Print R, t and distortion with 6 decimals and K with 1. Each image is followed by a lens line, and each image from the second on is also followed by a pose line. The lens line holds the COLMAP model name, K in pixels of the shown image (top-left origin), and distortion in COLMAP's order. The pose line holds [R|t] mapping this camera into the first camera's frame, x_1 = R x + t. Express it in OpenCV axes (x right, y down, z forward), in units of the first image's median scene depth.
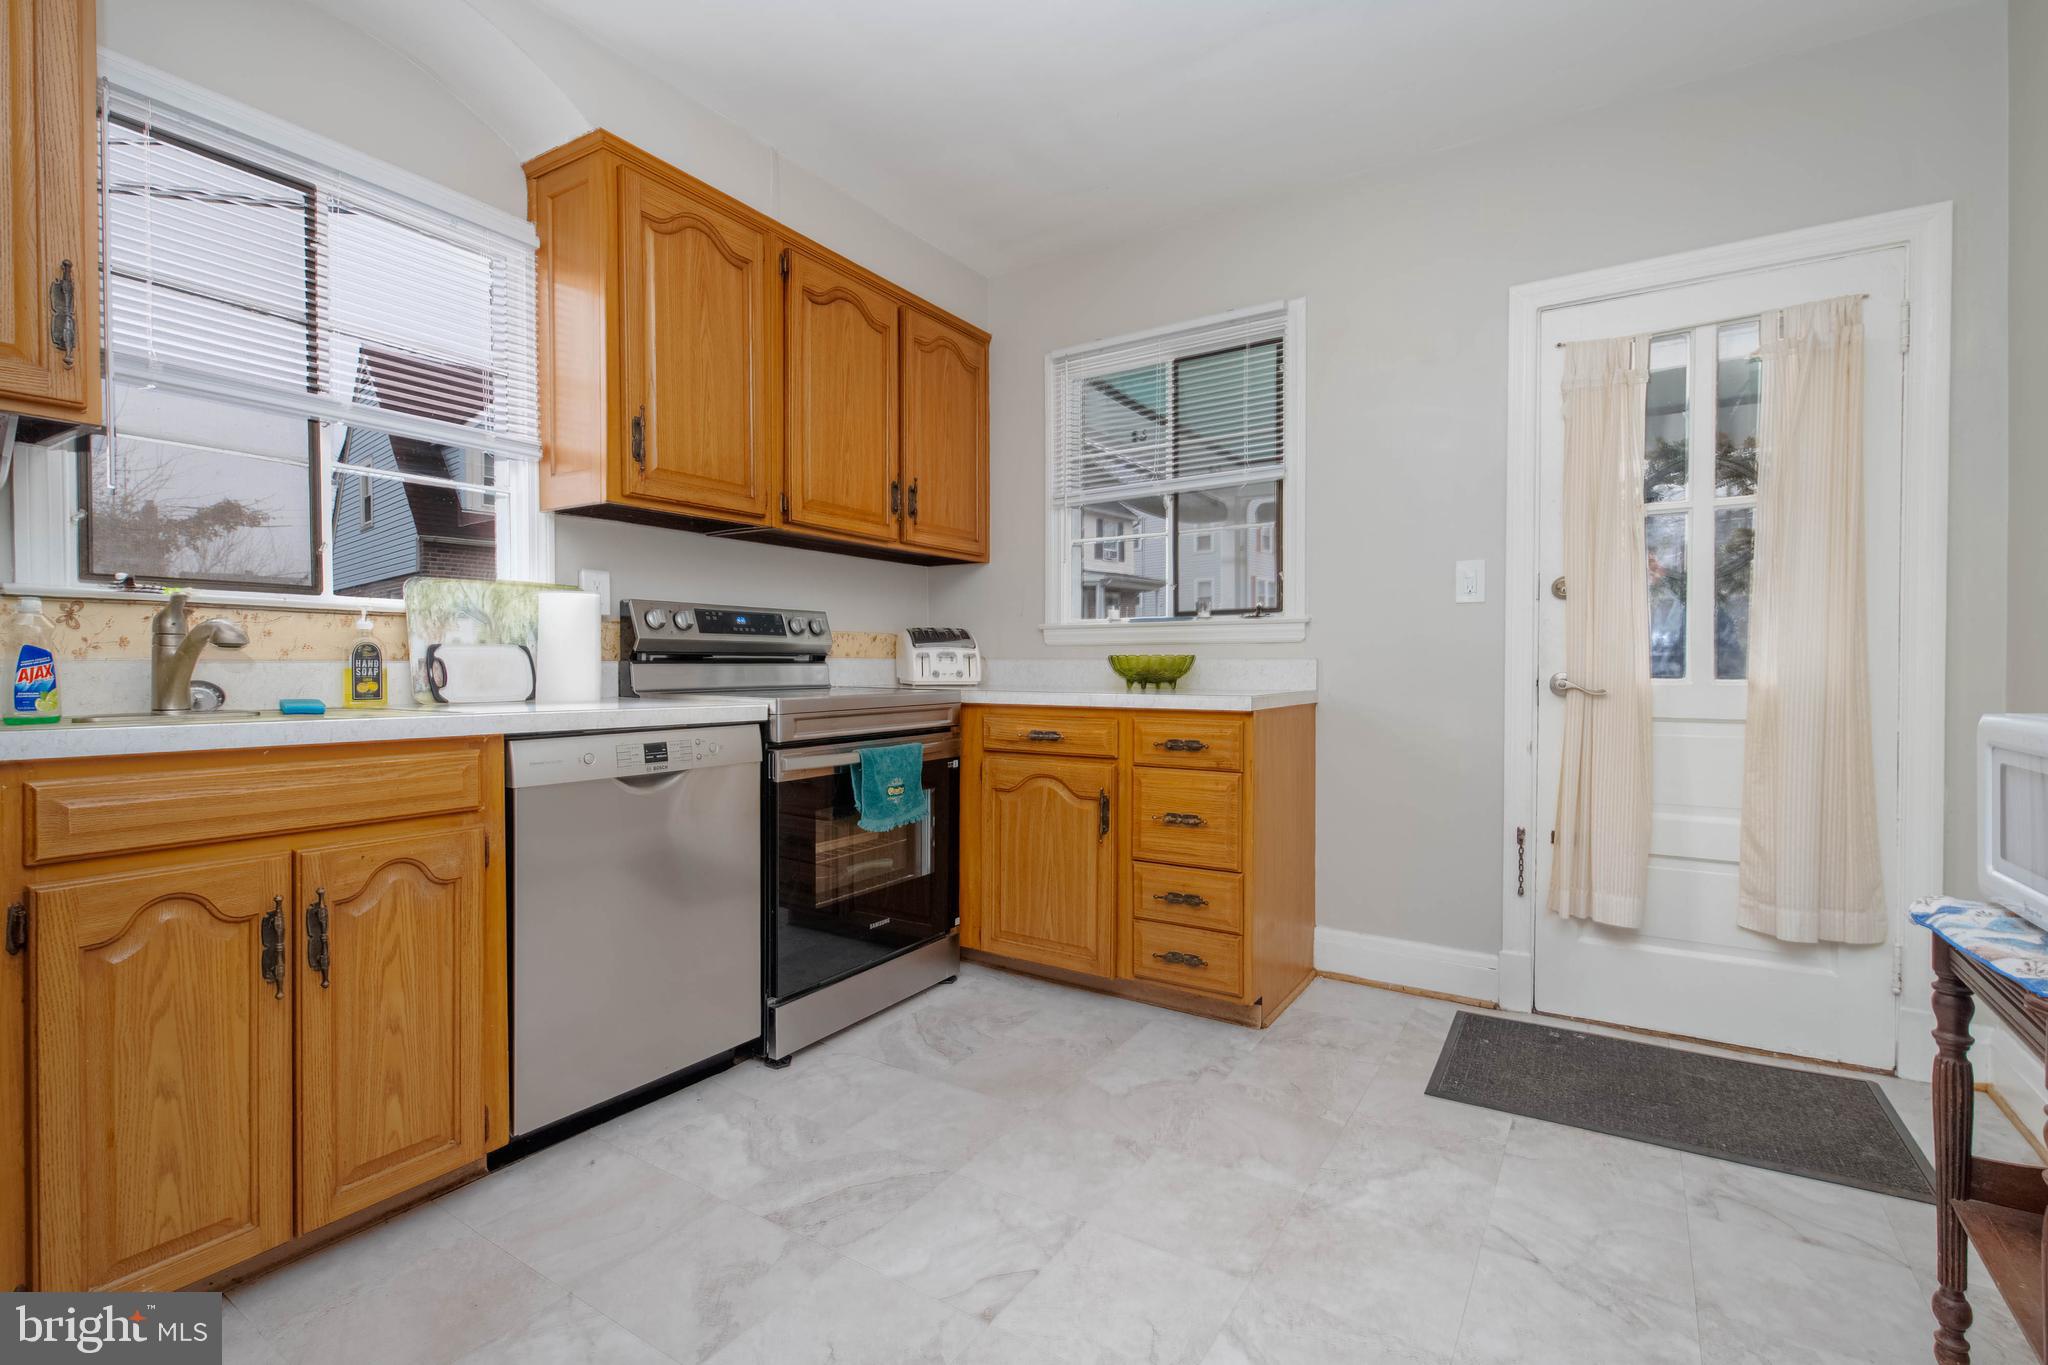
lens RADIAL K [[899.7, 0, 1072.8], [0, 899.7, 675.4], [0, 0, 1]] dist [-0.001409, -0.003020]
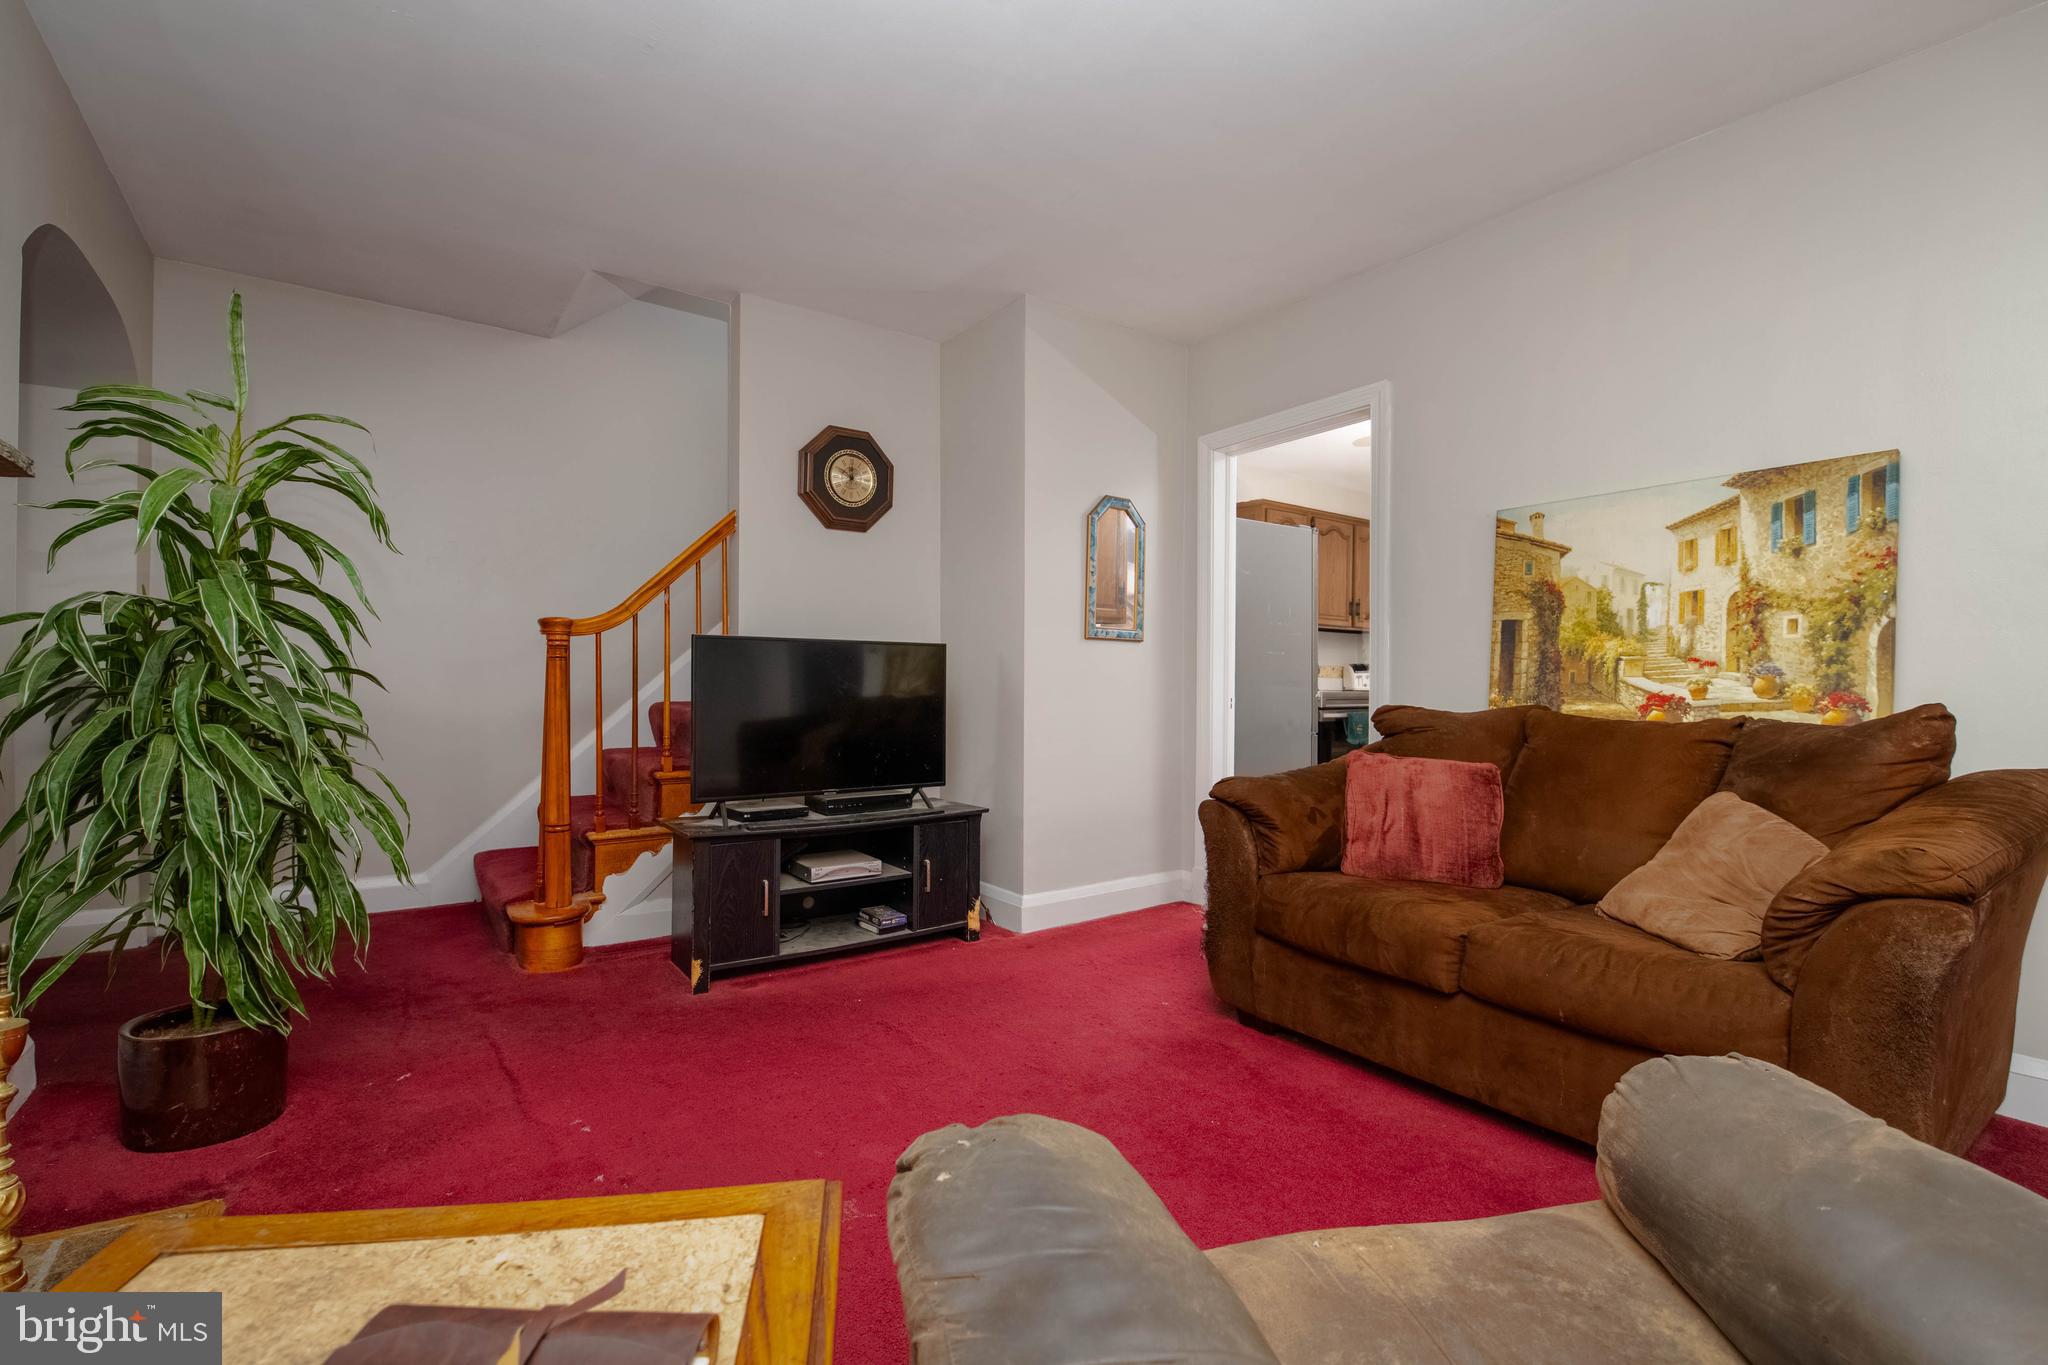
lens RADIAL K [[899.7, 0, 1014.8], [0, 899.7, 685.9], [0, 0, 1]] dist [-0.001409, -0.003020]
pose [[0.914591, 0.016423, -0.404045, -0.068548], [-0.018601, 0.999826, -0.001466, 0.029785], [0.403951, 0.008856, 0.914738, -2.082649]]
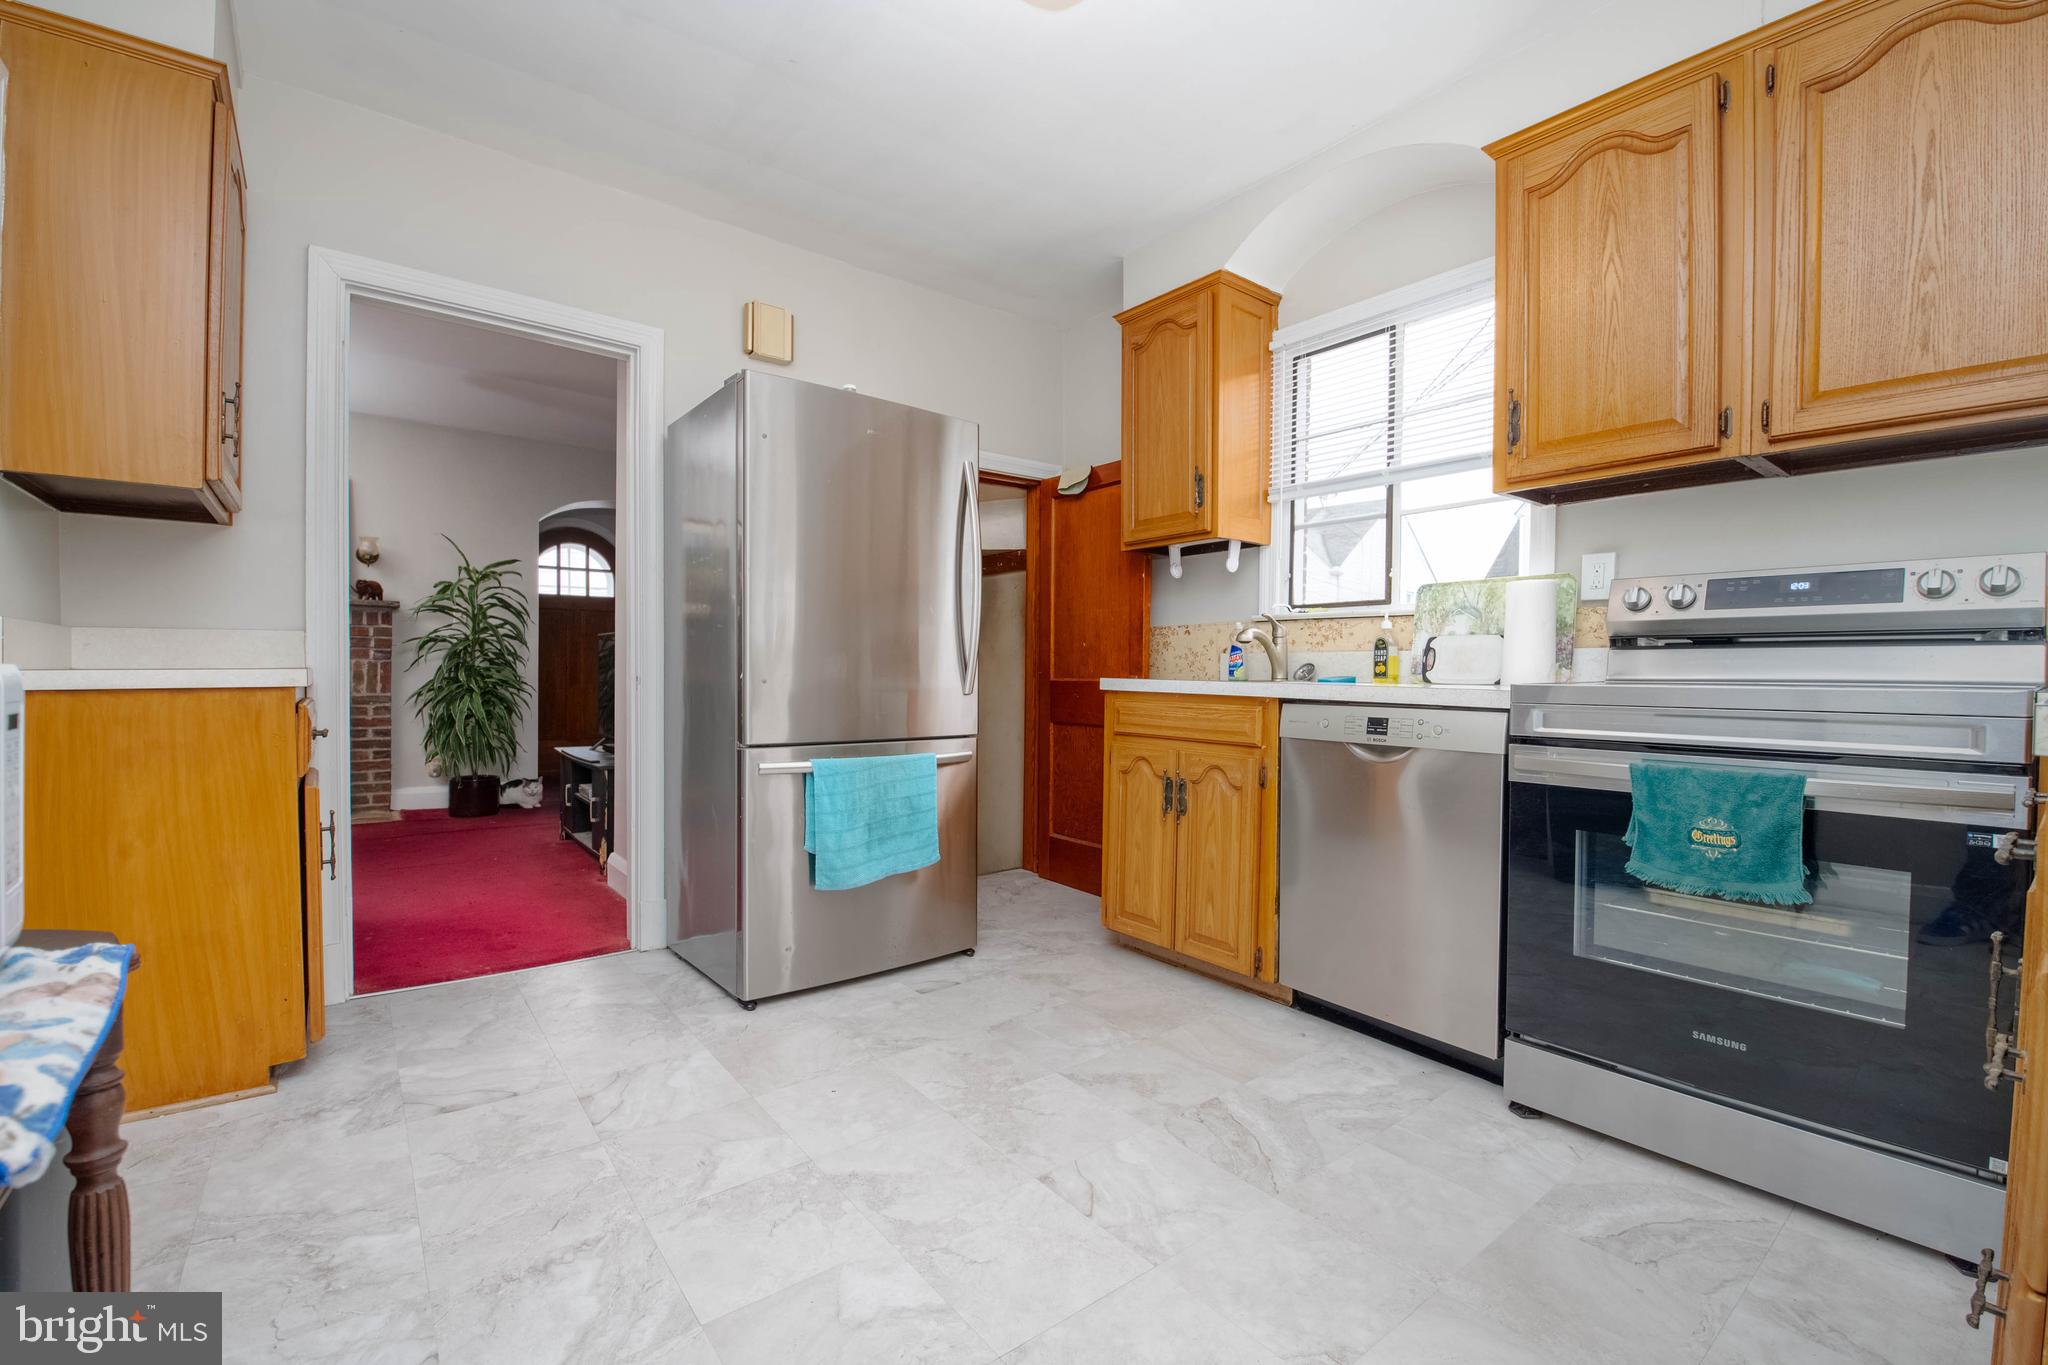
lens RADIAL K [[884.4, 0, 1030.0], [0, 884.4, 679.0], [0, 0, 1]] dist [-0.011670, -0.005682]
pose [[-0.353195, 0.007531, -0.935519, 0.668446], [-0.017424, 0.999741, 0.014626, 0.017480], [0.935387, 0.021466, -0.352972, 0.913848]]
